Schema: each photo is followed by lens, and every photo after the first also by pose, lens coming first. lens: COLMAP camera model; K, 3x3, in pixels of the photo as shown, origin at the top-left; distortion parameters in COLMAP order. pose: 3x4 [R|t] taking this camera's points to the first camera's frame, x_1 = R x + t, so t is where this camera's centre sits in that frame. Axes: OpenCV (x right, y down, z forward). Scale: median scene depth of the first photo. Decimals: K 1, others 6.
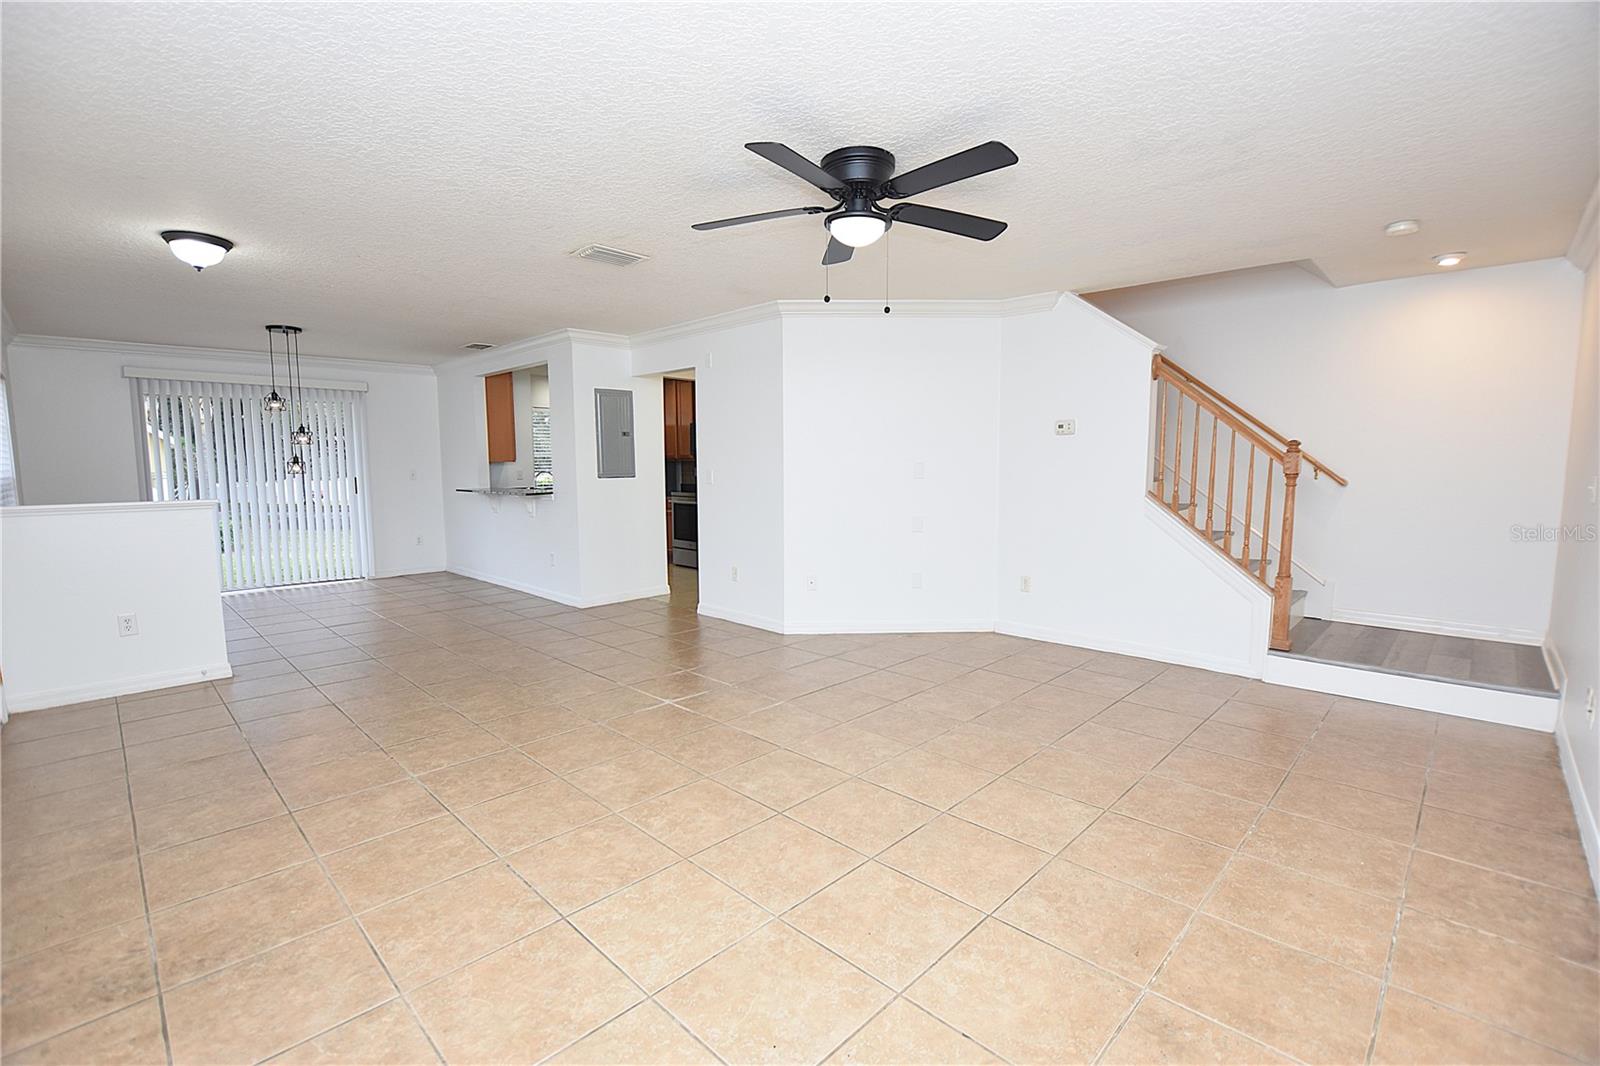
lens RADIAL K [[709.9, 0, 791.4], [0, 709.9, 532.9], [0, 0, 1]] dist [-0.023601, 0.001882]
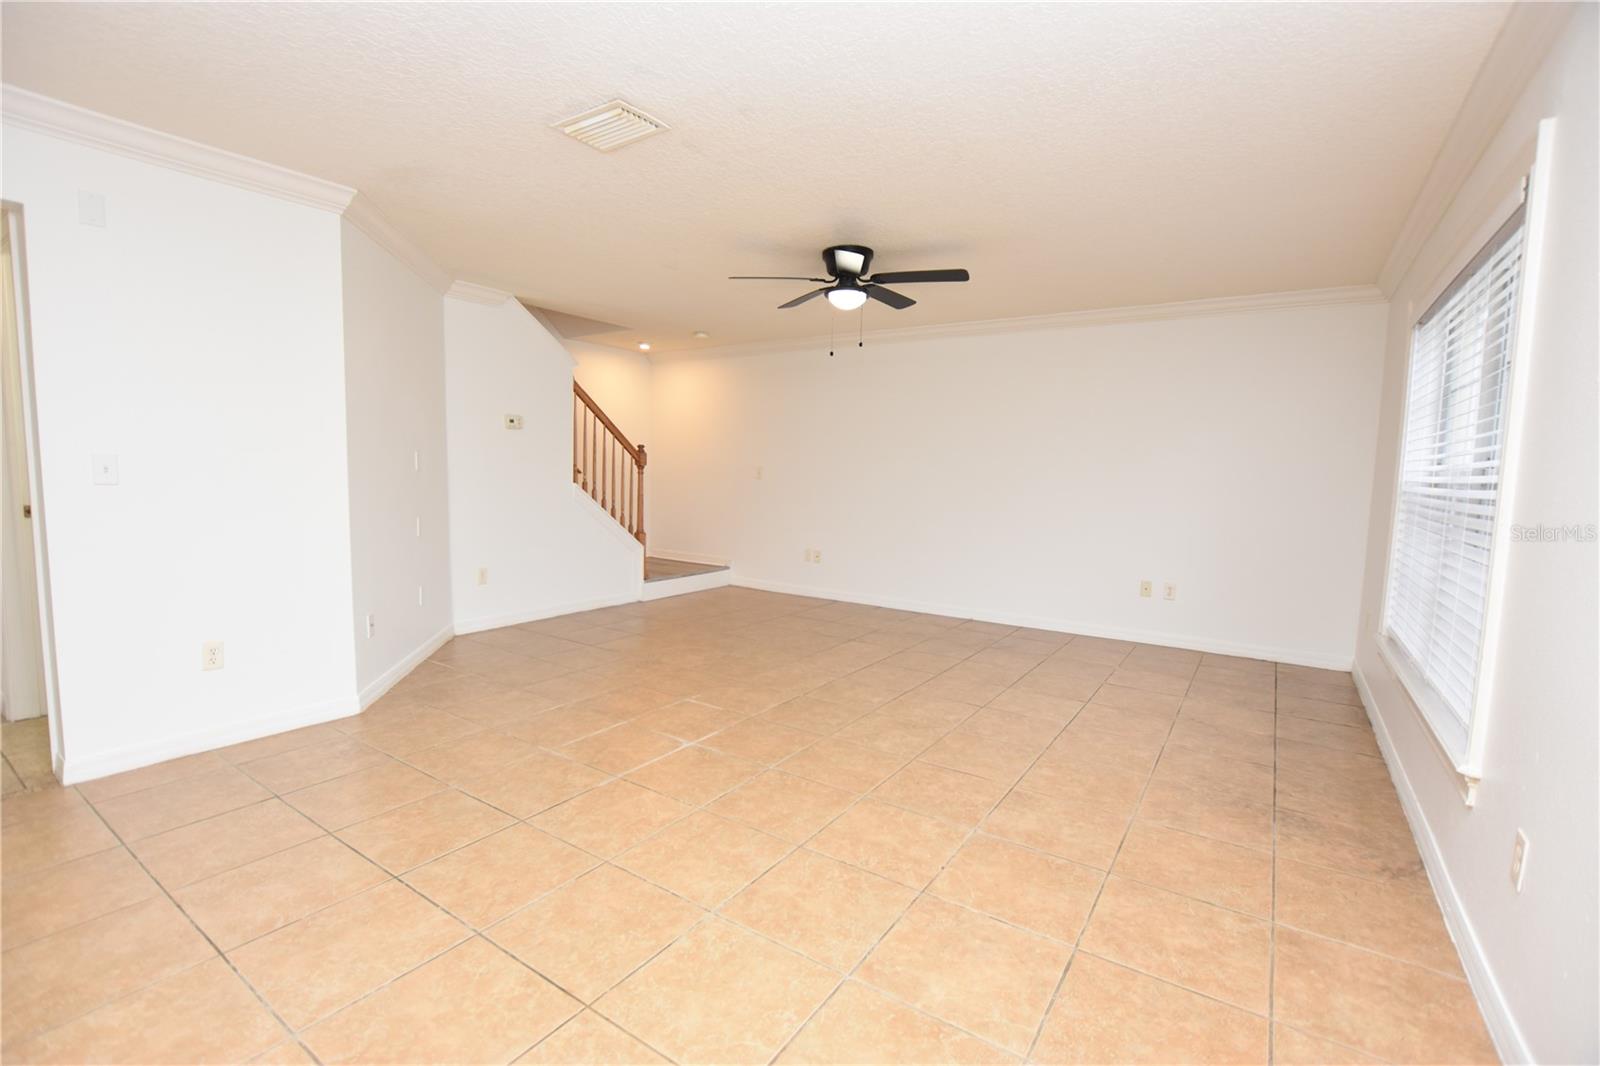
lens RADIAL K [[709.9, 0, 794.6], [0, 709.9, 541.9], [0, 0, 1]] dist [-0.023601, 0.001882]
pose [[-0.179426, -0.098021, 0.978876, -1.054660], [0.074952, 0.990770, 0.112950, -0.080582], [-0.980912, 0.093635, -0.170423, 1.087080]]
